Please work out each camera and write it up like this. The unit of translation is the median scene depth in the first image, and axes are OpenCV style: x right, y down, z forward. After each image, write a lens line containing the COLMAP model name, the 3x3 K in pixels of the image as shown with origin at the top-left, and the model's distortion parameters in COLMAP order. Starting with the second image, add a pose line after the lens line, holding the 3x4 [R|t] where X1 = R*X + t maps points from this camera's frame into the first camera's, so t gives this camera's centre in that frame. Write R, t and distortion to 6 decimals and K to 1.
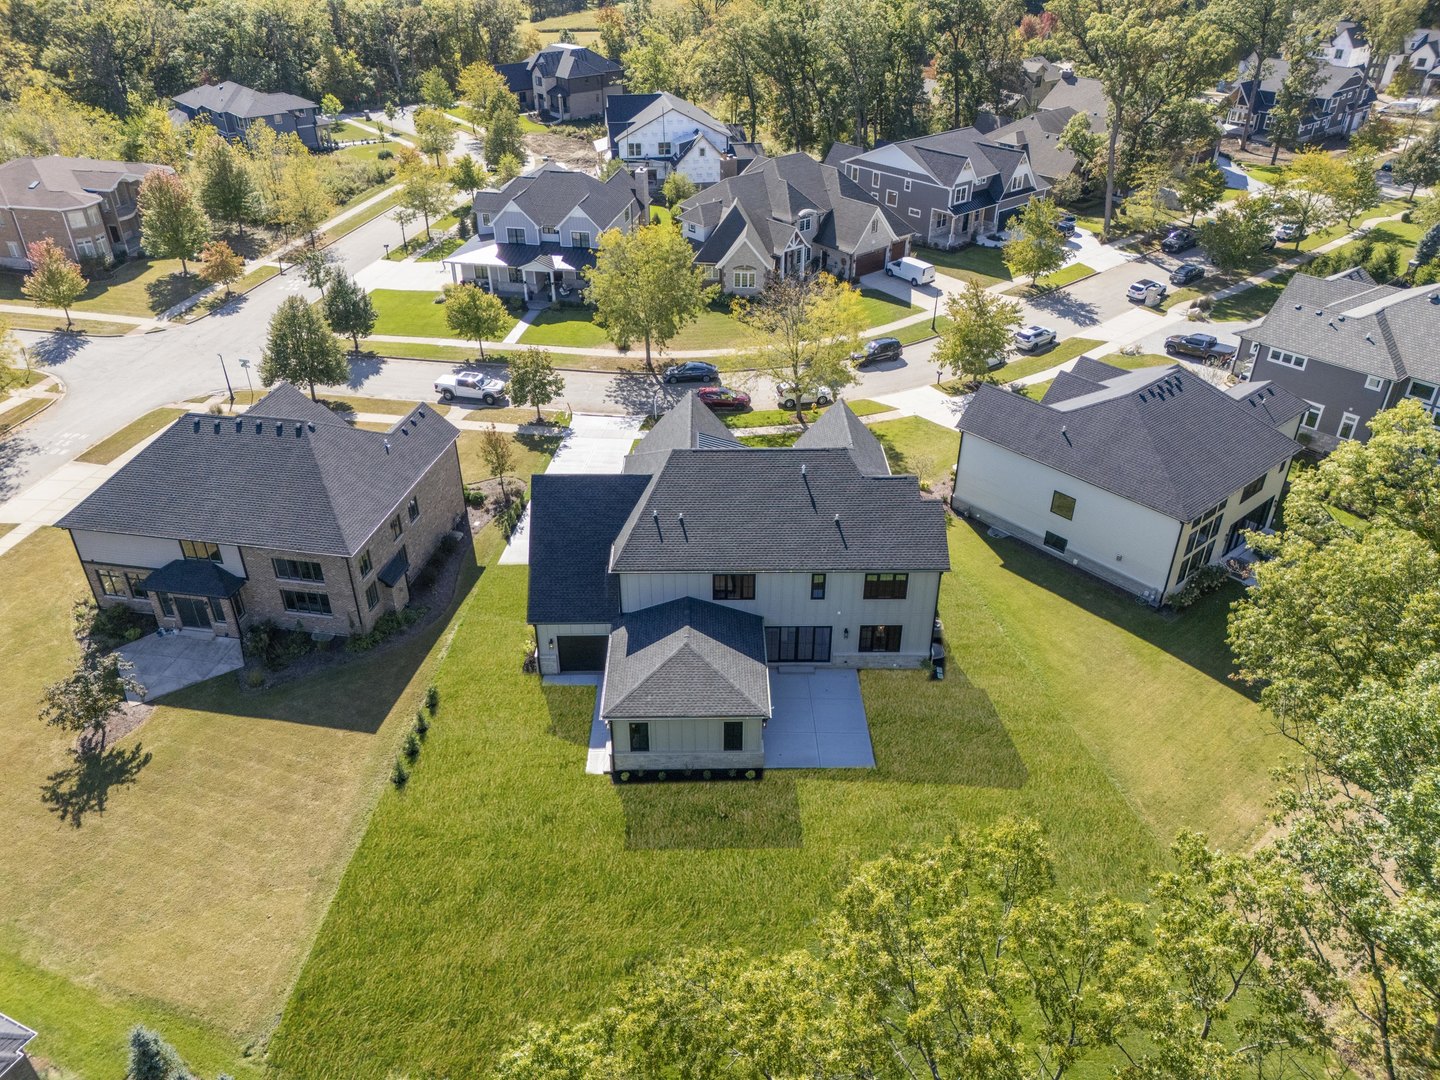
lens RADIAL K [[1054.1, 0, 720.7], [0, 1054.1, 546.1], [0, 0, 1]] dist [0.058553, -0.052743]
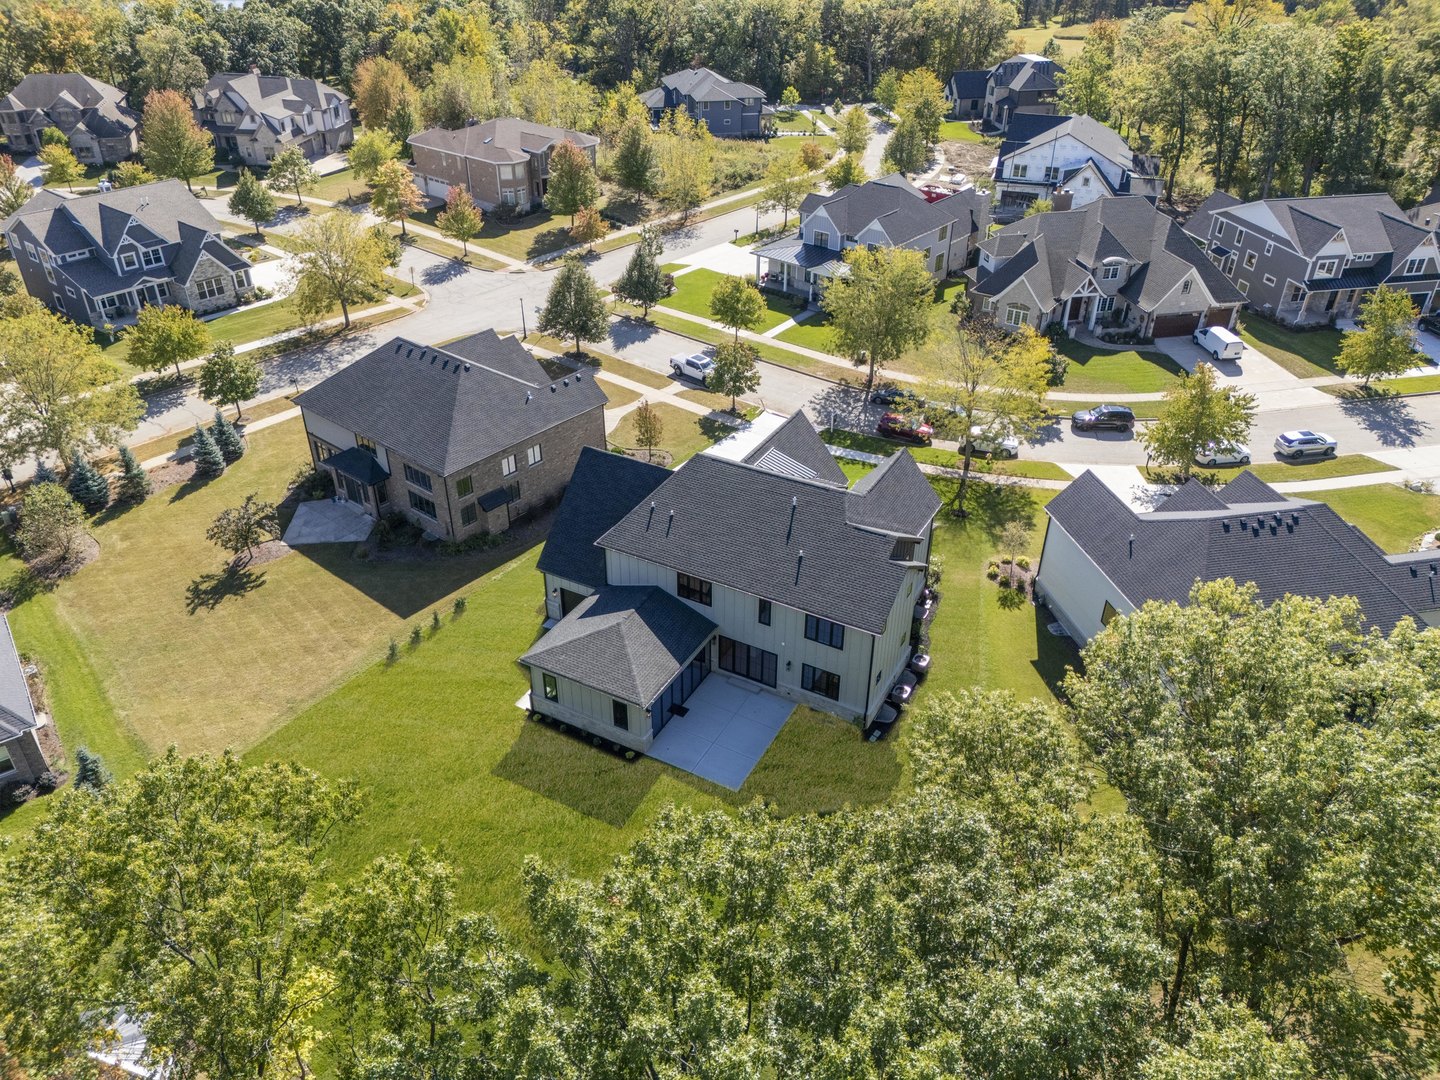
lens RADIAL K [[1054.5, 0, 718.6], [0, 1054.5, 544.2], [0, 0, 1]] dist [0.075453, -0.080146]
pose [[0.871825, 0.270505, -0.408349, 0.259187], [-0.269268, 0.961082, 0.061768, -0.044016], [0.409166, 0.056104, 0.910733, 0.017829]]
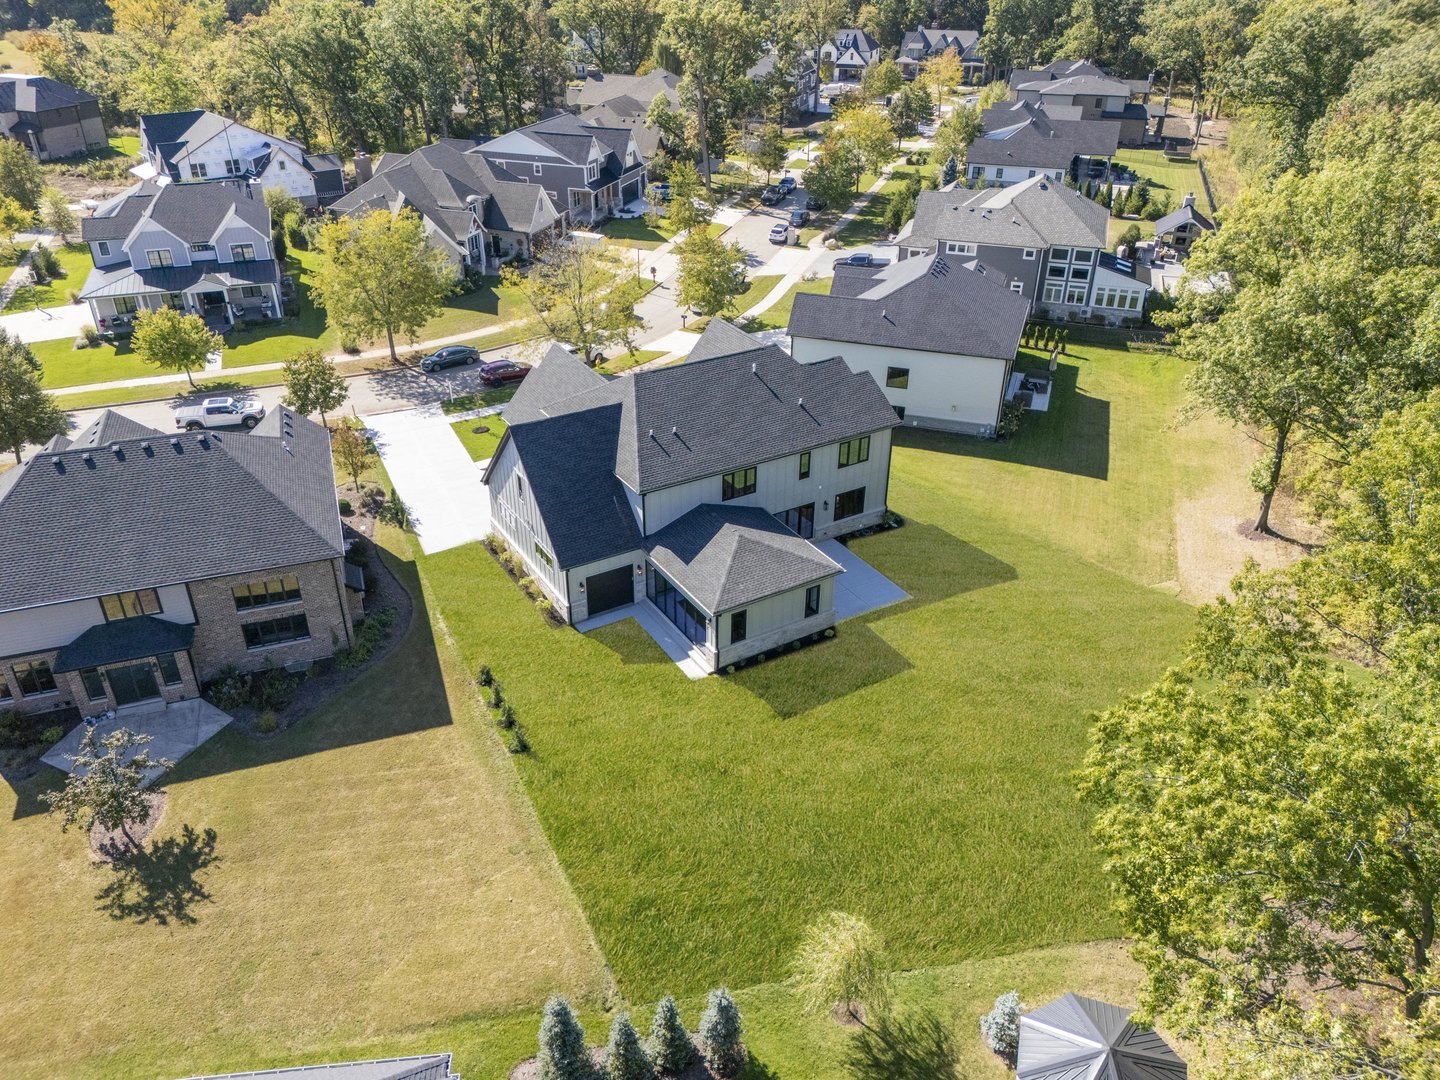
lens RADIAL K [[1054.5, 0, 718.6], [0, 1054.5, 544.2], [0, 0, 1]] dist [0.075453, -0.080146]
pose [[0.861586, -0.252880, 0.440138, -0.274603], [0.267696, 0.963058, 0.029297, 0.034617], [-0.431287, 0.092581, 0.897452, 0.036436]]
